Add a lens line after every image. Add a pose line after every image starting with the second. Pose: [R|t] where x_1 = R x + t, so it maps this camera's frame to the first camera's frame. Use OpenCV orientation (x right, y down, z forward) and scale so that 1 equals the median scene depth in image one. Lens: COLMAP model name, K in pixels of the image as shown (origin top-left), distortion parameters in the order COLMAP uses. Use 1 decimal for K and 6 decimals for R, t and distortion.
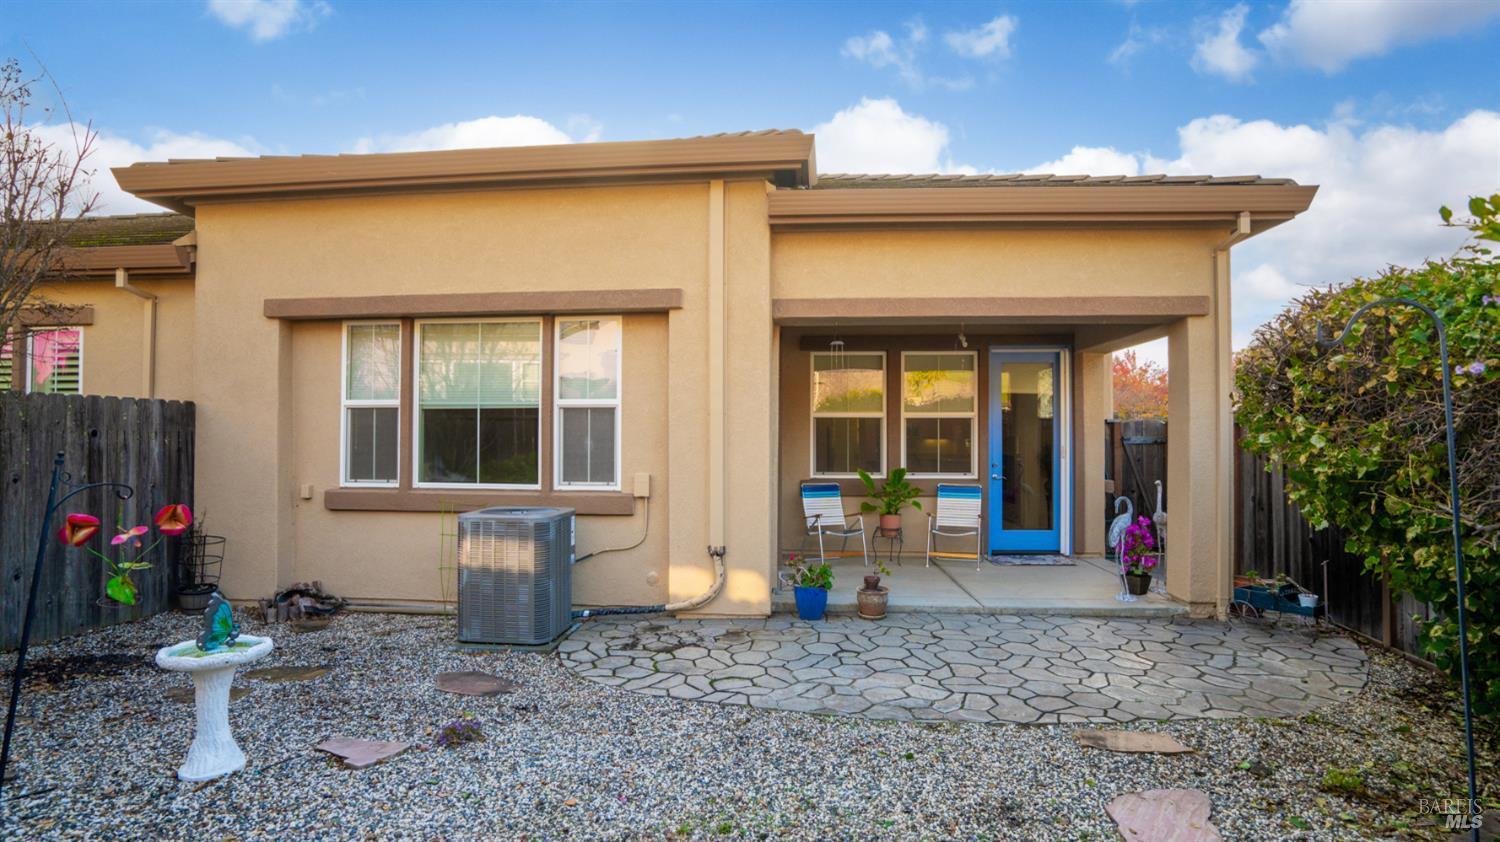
lens RADIAL K [[685.4, 0, 761.6], [0, 685.4, 423.7], [0, 0, 1]] dist [-0.014913, 0.001292]
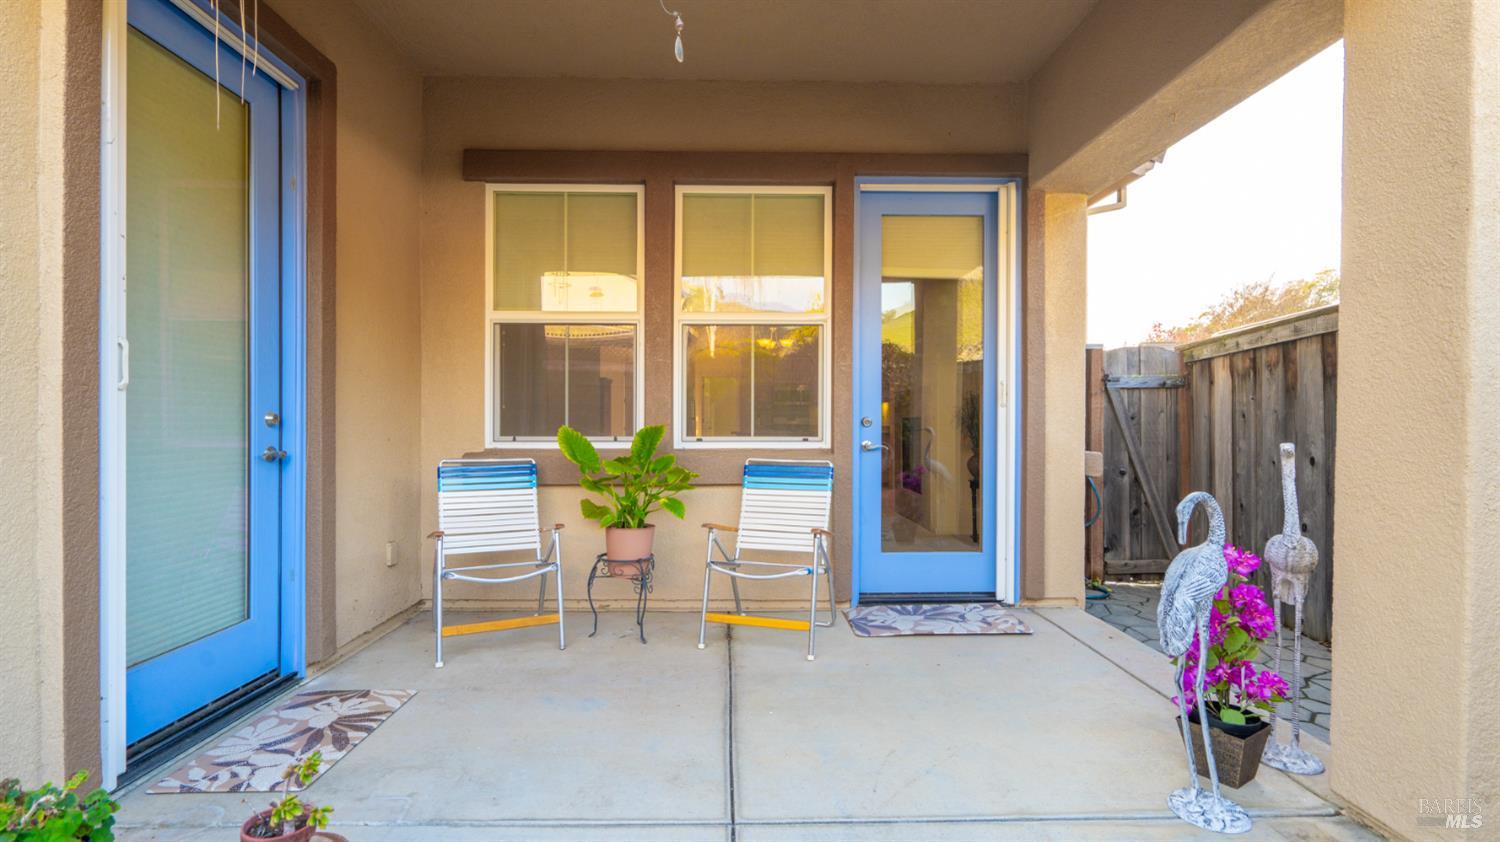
lens RADIAL K [[685.4, 0, 741.3], [0, 685.4, 423.0], [0, 0, 1]] dist [-0.014913, 0.001292]
pose [[0.997825, -0.001339, 0.065907, 0.222619], [-0.000230, 0.999717, 0.023794, 0.051066], [-0.065920, -0.023757, 0.997542, 0.525772]]
